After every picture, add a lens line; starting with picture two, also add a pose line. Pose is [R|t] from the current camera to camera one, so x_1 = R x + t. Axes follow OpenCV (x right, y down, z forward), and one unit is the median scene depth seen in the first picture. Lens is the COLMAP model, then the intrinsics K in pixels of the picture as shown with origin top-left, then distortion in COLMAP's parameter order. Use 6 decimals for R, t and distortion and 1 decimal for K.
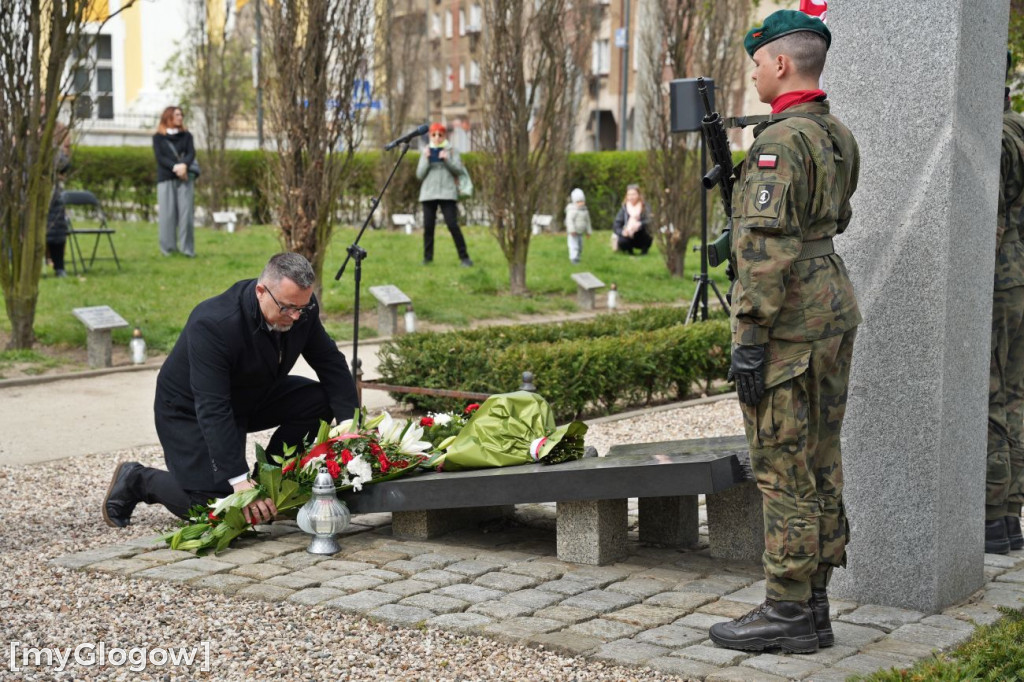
lens RADIAL K [[1928.8, 0, 511.2], [0, 1928.8, 334.8], [0, 0, 1]] dist [0.432681, 0.000000]
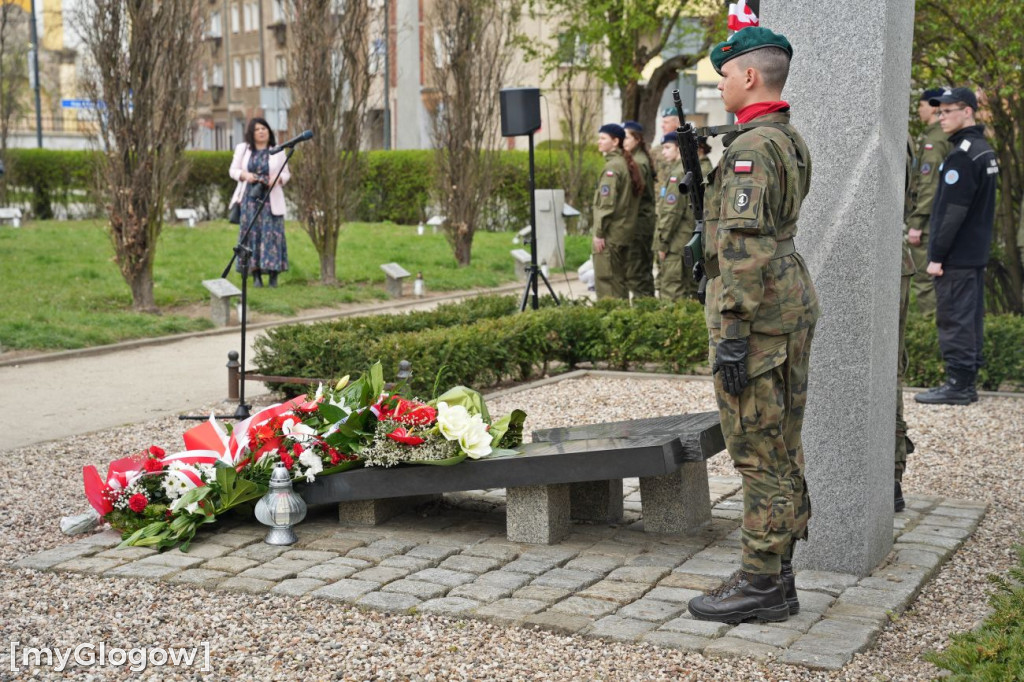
lens RADIAL K [[1735.2, 0, 510.4], [0, 1735.2, 338.2], [0, 0, 1]] dist [0.356873, 0.000000]
pose [[0.988321, -0.024040, 0.150478, -0.116370], [0.021885, 0.999633, 0.015964, -0.010821], [-0.150806, -0.012484, 0.988485, 0.051477]]
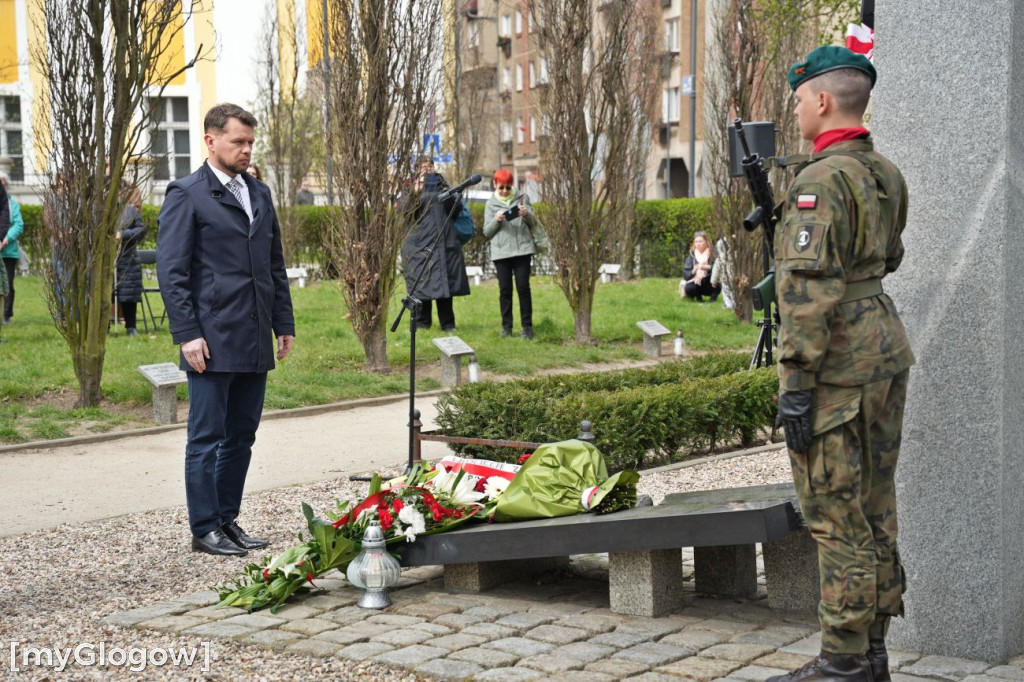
lens RADIAL K [[1928.8, 0, 513.4], [0, 1928.8, 347.8], [0, 0, 1]] dist [0.432681, 0.000000]
pose [[0.999096, -0.018094, -0.038465, 0.014819], [0.017342, 0.999654, -0.019776, 0.001236], [0.038810, 0.019091, 0.999064, 0.012523]]
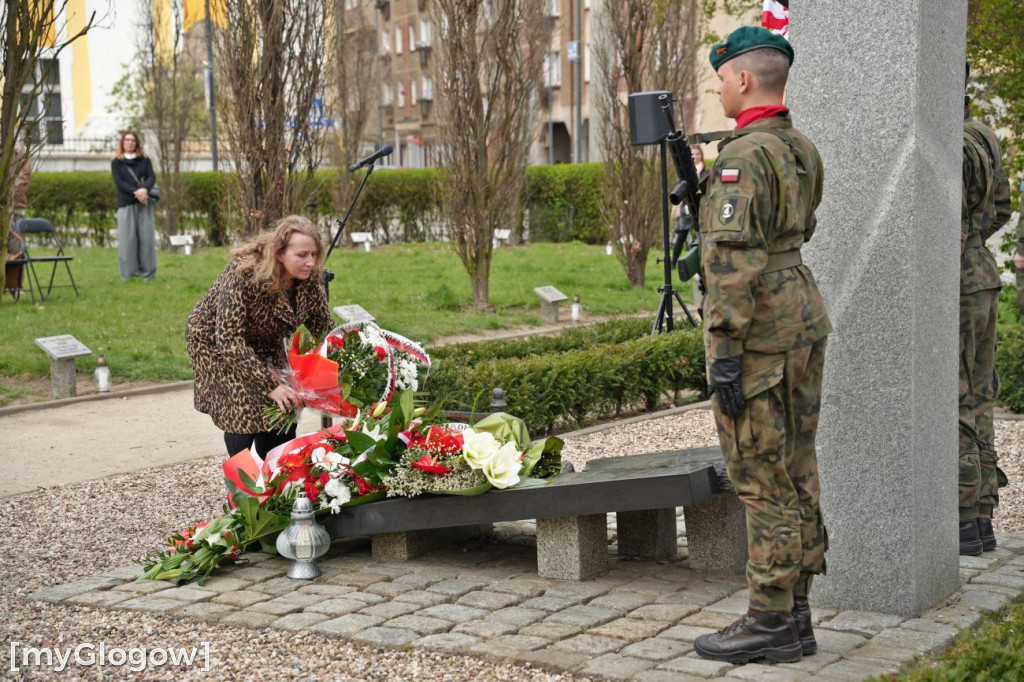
lens RADIAL K [[1928.8, 0, 518.0], [0, 1928.8, 335.3], [0, 0, 1]] dist [0.432681, 0.000000]
pose [[0.999230, -0.030063, 0.025207, -0.008420], [0.030219, 0.999526, -0.005829, -0.003146], [-0.025020, 0.006587, 0.999665, -0.004815]]
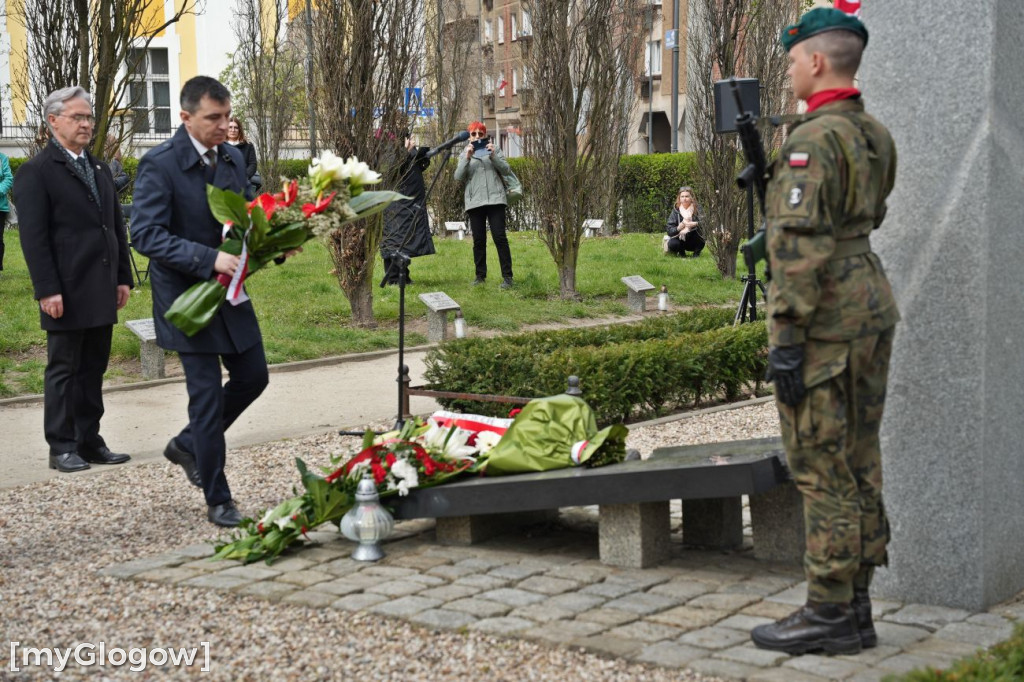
lens RADIAL K [[1928.8, 0, 520.2], [0, 1928.8, 338.9], [0, 0, 1]] dist [0.432681, 0.000000]
pose [[0.999523, -0.017484, -0.025466, 0.009904], [0.017479, 0.999847, -0.000418, 0.000104], [0.025469, -0.000027, 0.999676, -0.001247]]
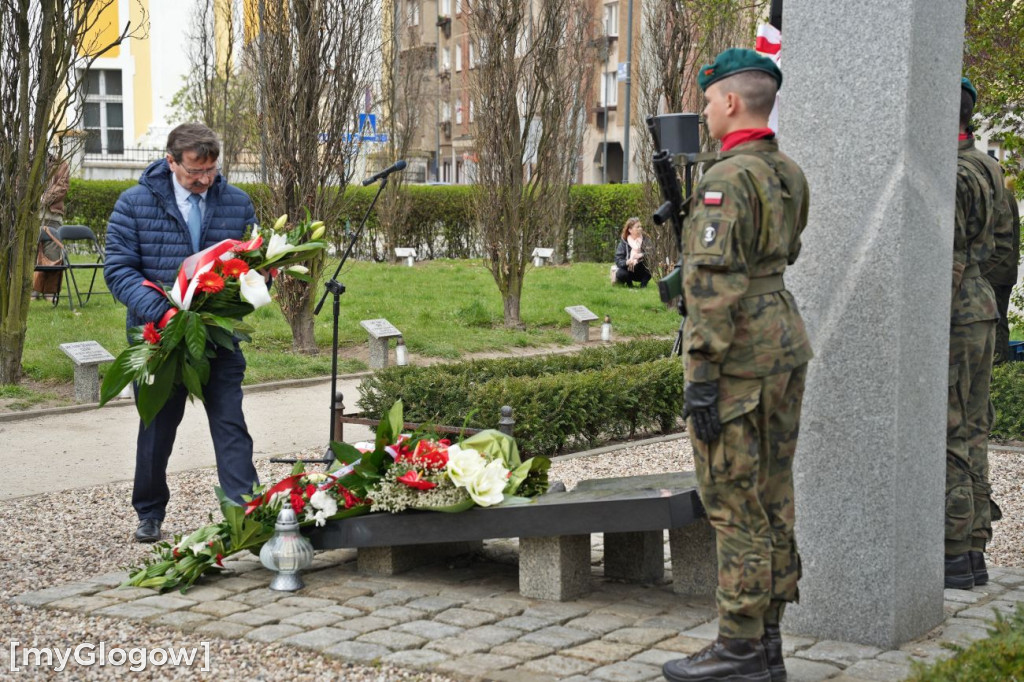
lens RADIAL K [[1928.8, 0, 509.9], [0, 1928.8, 336.2], [0, 0, 1]] dist [0.432681, 0.000000]
pose [[0.999969, -0.001780, -0.007655, 0.026453], [0.001661, 0.999880, -0.015425, -0.002108], [0.007682, 0.015412, 0.999852, -0.002420]]
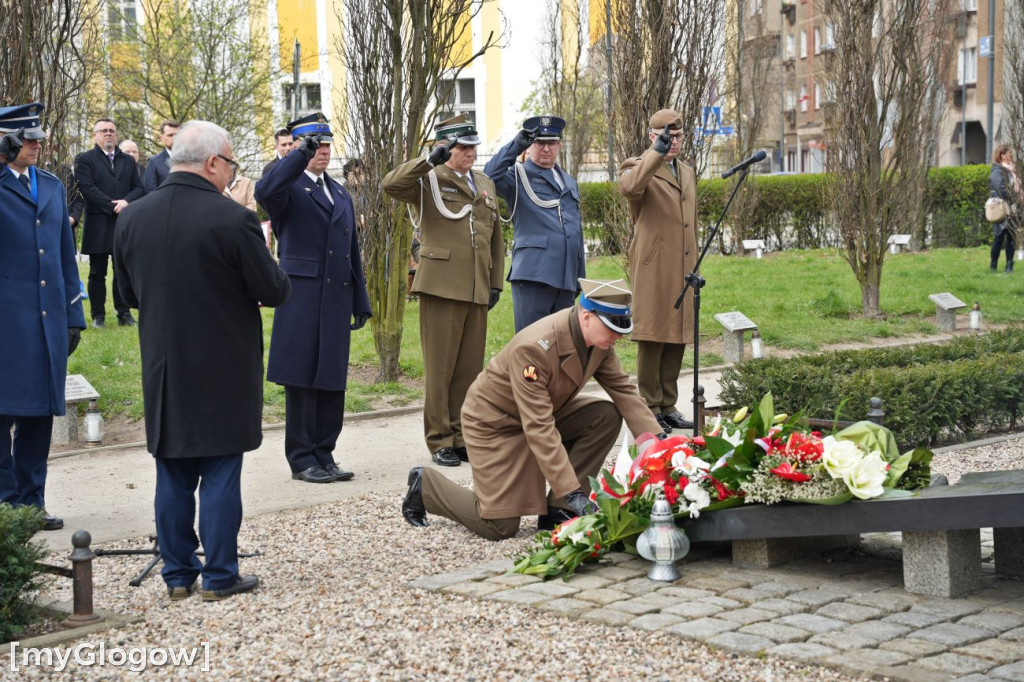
lens RADIAL K [[1928.8, 0, 509.9], [0, 1928.8, 333.7], [0, 0, 1]] dist [0.432681, 0.000000]
pose [[0.982771, -0.022949, -0.183397, 0.013697], [0.020346, 0.999664, -0.016065, -0.001161], [0.183704, 0.012057, 0.982908, -0.011648]]
